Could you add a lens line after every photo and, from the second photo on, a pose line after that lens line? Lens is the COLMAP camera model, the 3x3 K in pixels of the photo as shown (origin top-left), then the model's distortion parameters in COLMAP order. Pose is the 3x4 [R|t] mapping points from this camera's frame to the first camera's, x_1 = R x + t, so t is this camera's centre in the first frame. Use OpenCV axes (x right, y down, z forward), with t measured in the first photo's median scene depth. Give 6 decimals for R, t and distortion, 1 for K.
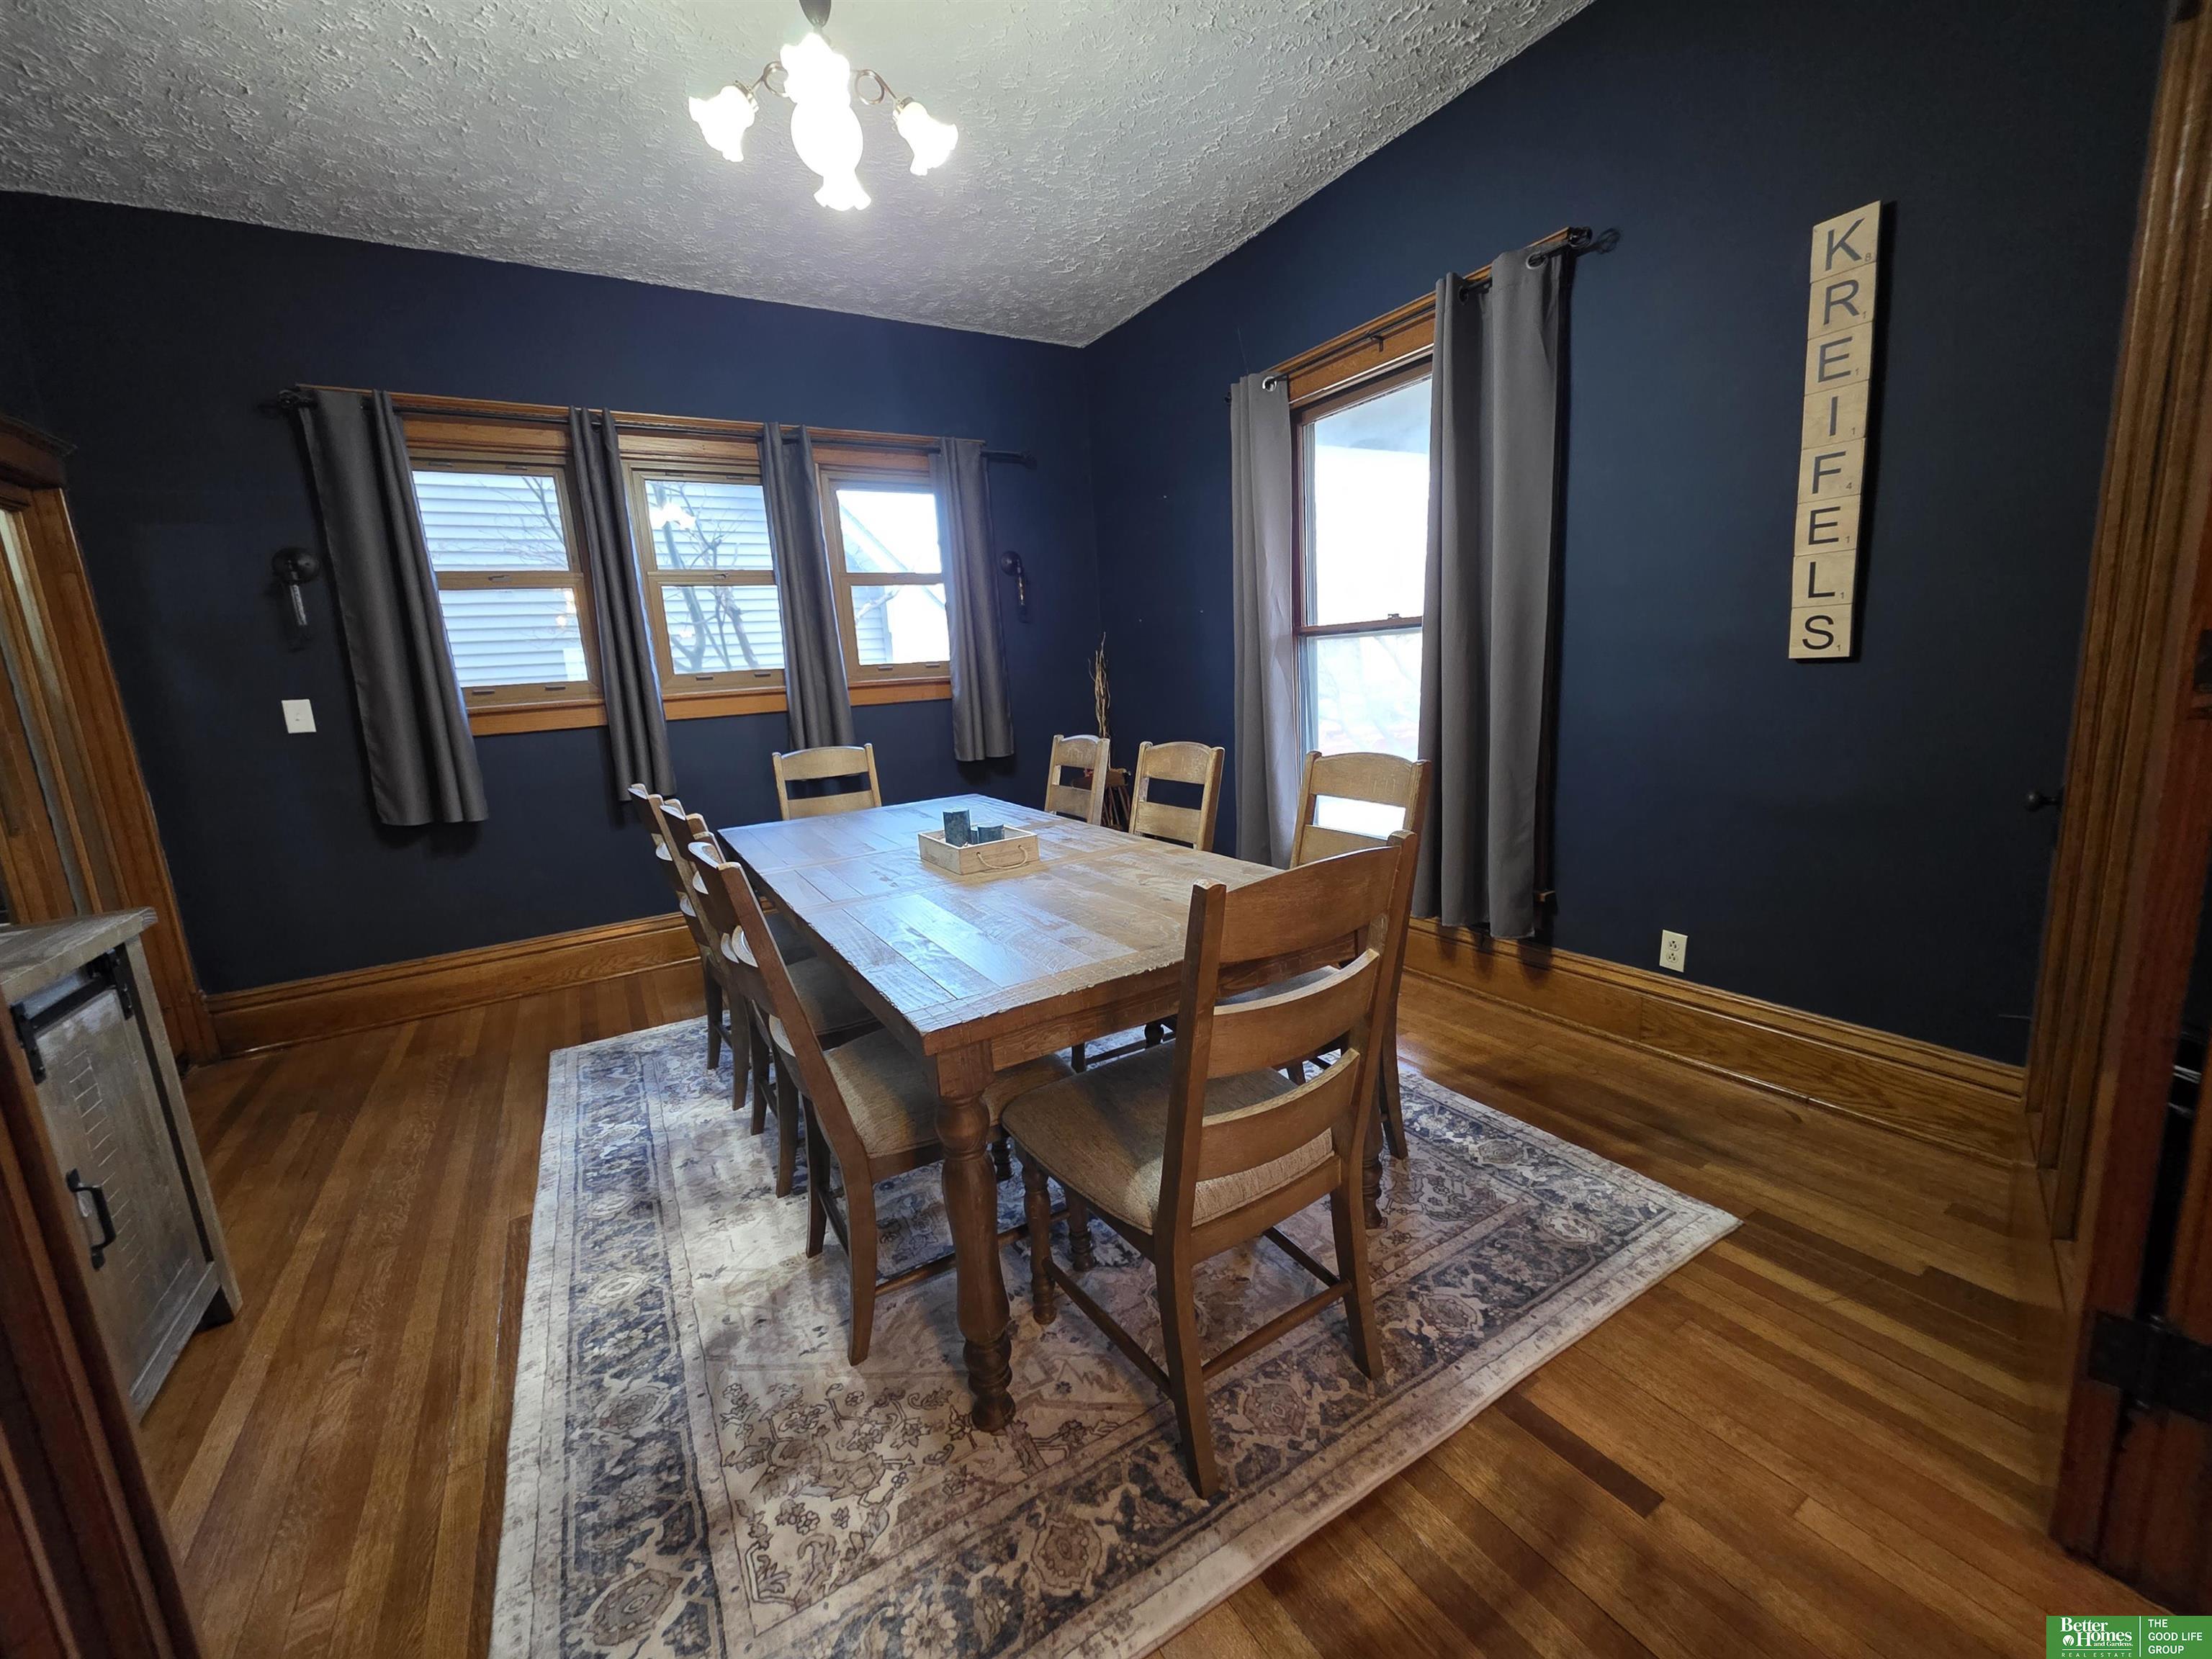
lens RADIAL K [[881.2, 0, 1112.6], [0, 881.2, 817.1], [0, 0, 1]] dist [0.005181, -0.000553]
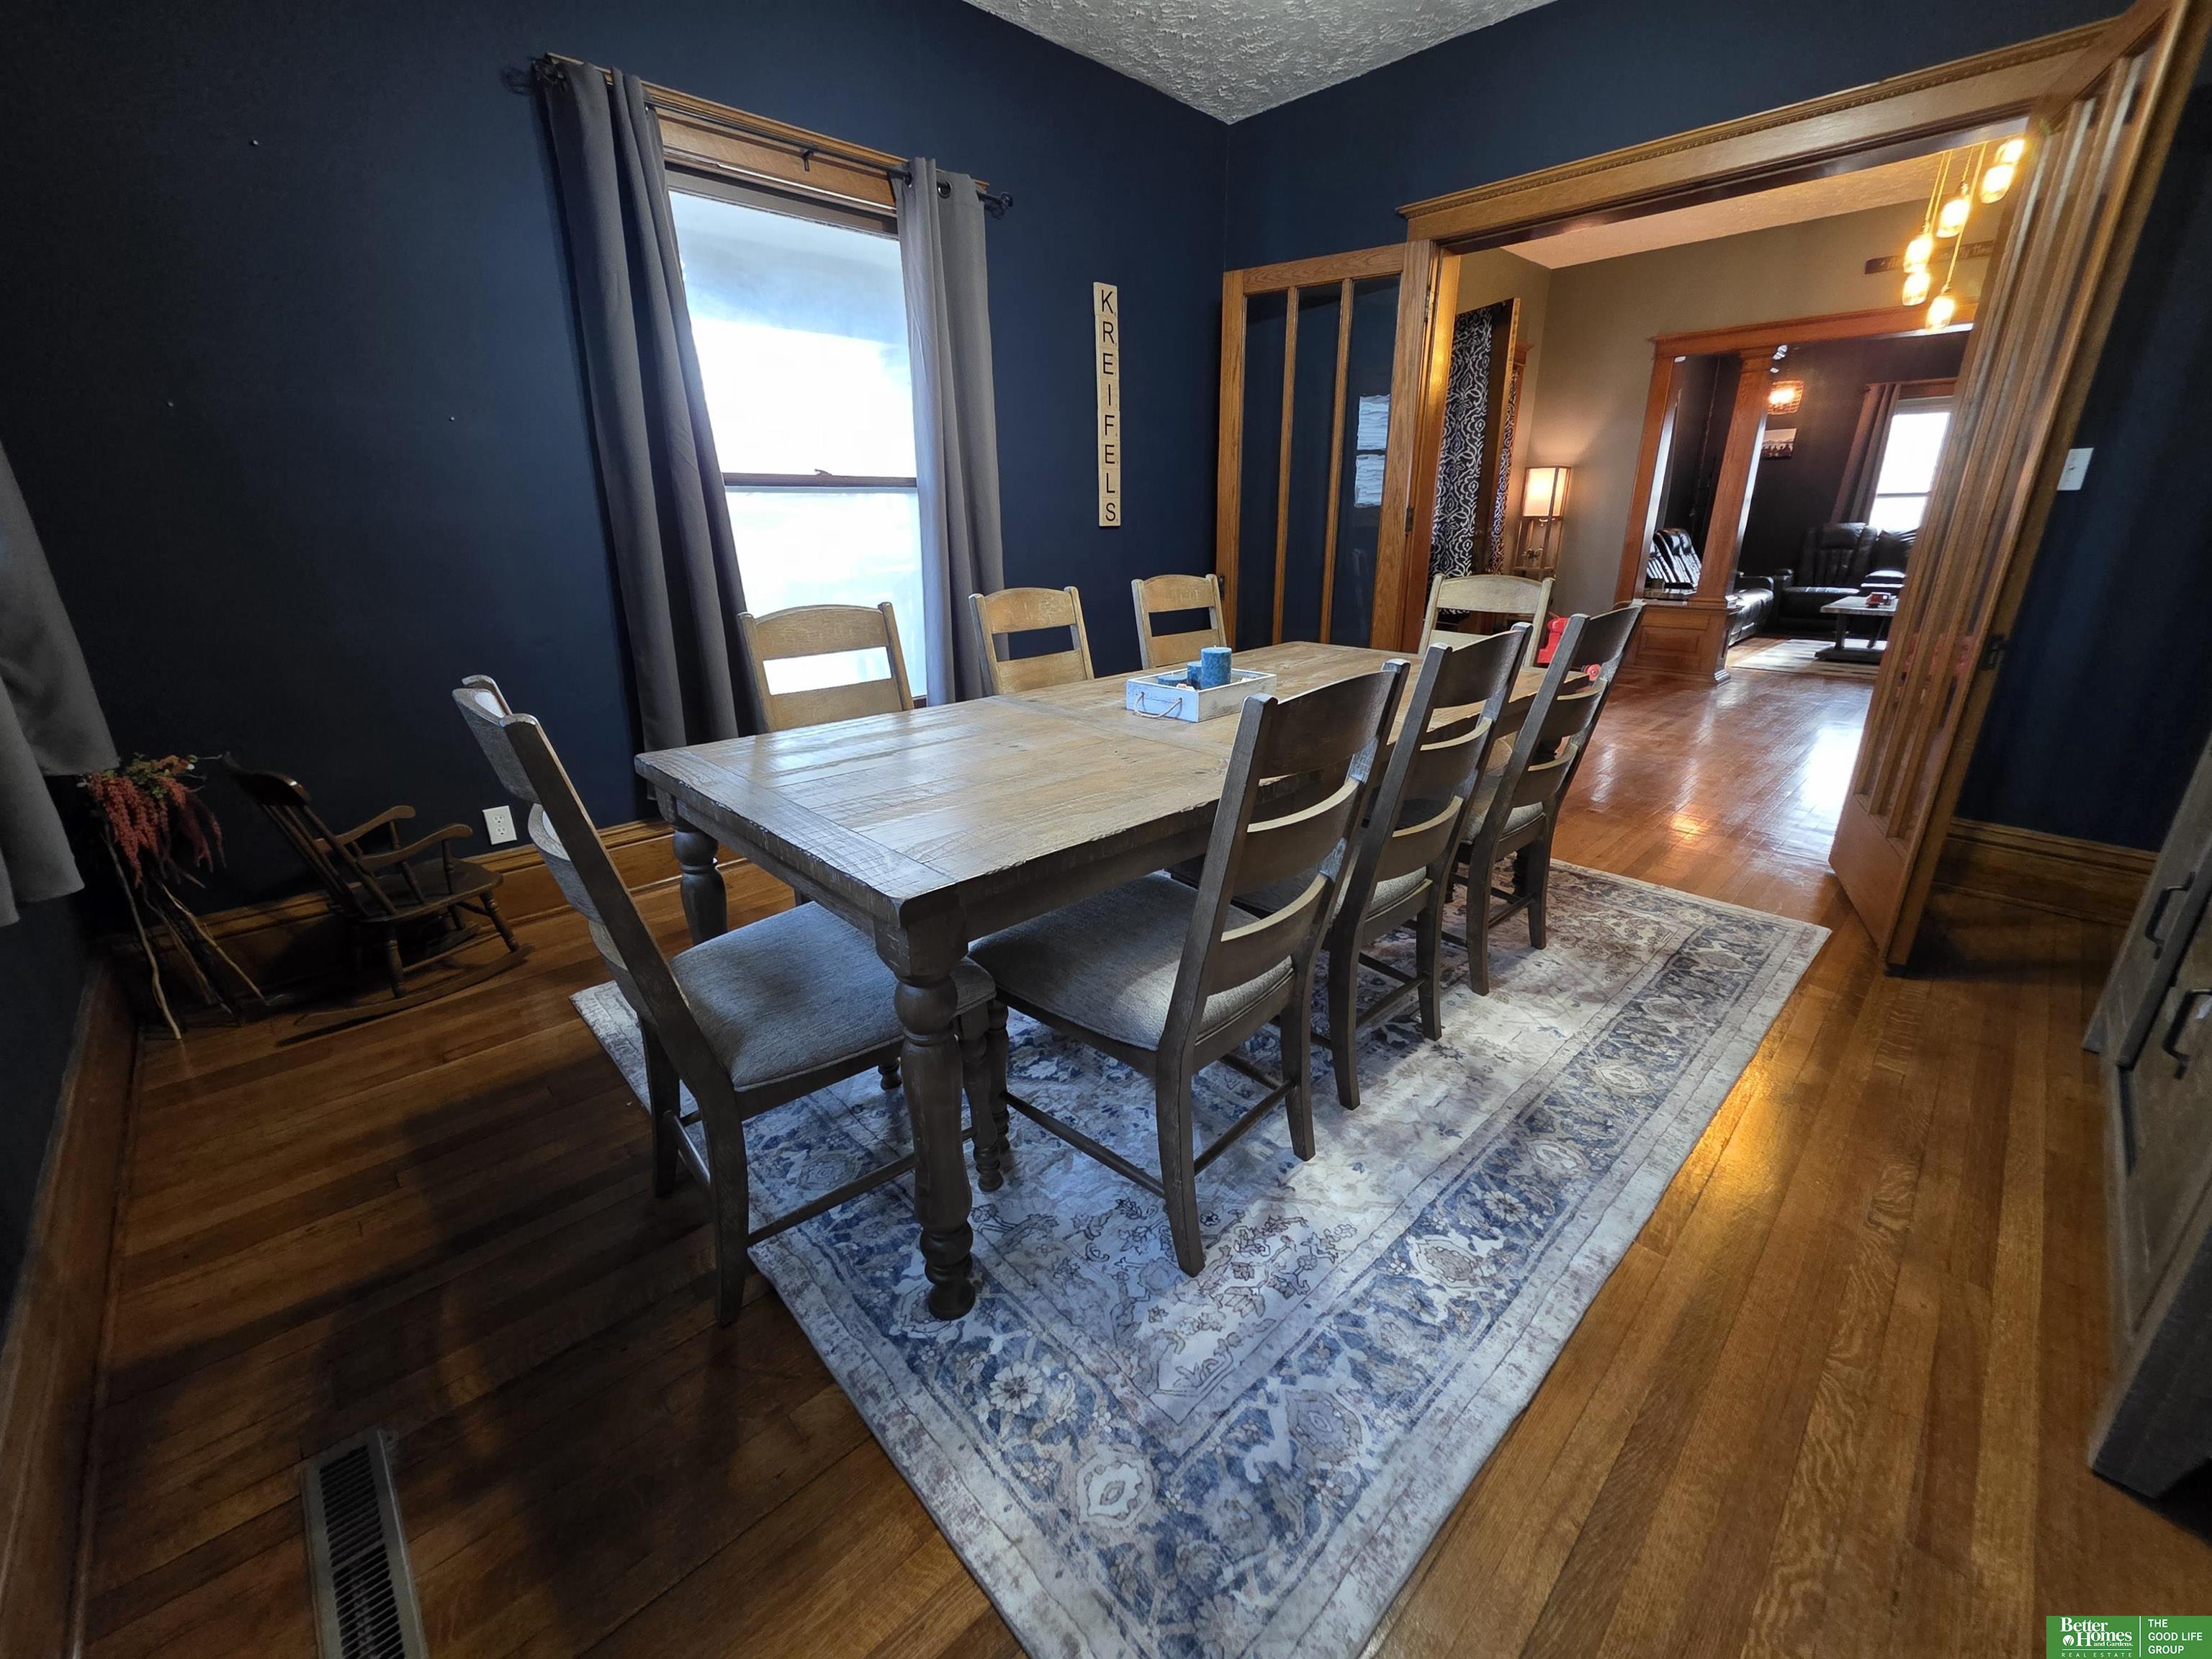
lens RADIAL K [[881.2, 0, 1112.6], [0, 881.2, 817.1], [0, 0, 1]] dist [0.005181, -0.000553]
pose [[-0.218340, -0.249354, 0.943478, -1.119386], [0.194425, 0.936307, 0.292452, -0.141072], [-0.956309, 0.247290, -0.155953, 1.395907]]
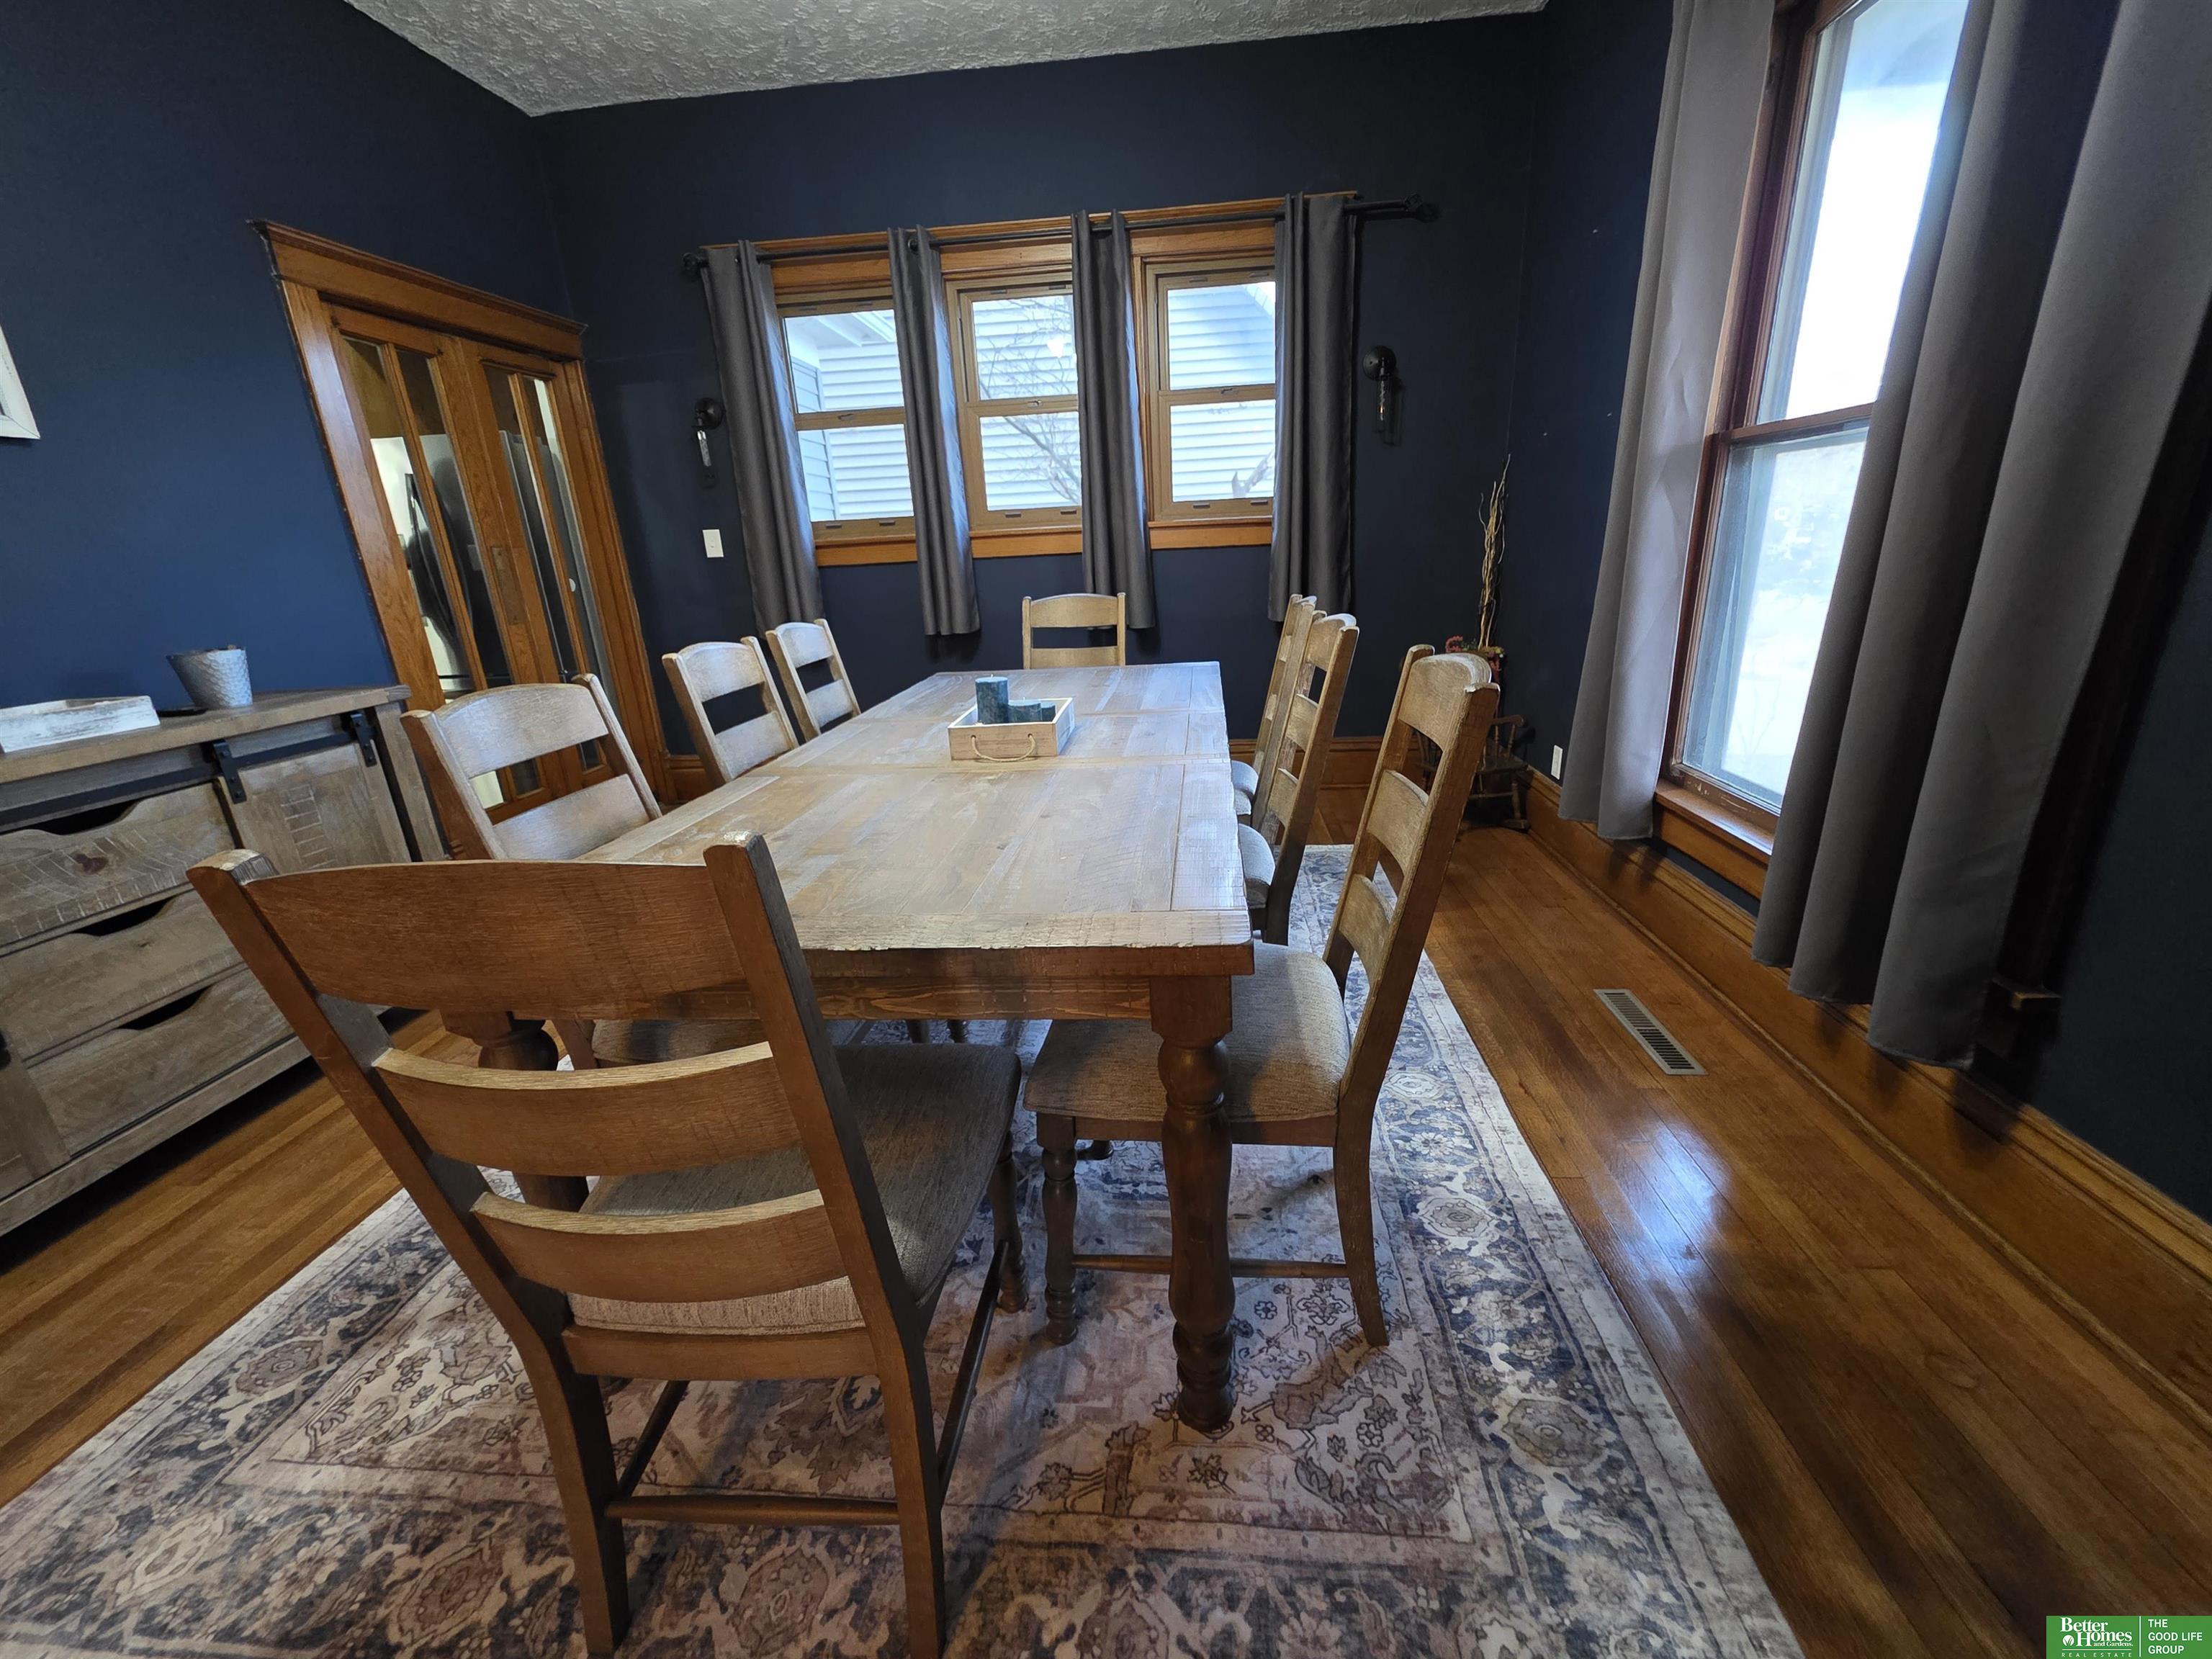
lens RADIAL K [[881.2, 0, 1112.6], [0, 881.2, 817.1], [0, 0, 1]] dist [0.005181, -0.000553]
pose [[0.804501, 0.199327, -0.559505, 0.435345], [-0.104084, 0.974742, 0.197598, -0.063333], [0.584760, -0.100732, 0.804928, 0.430331]]
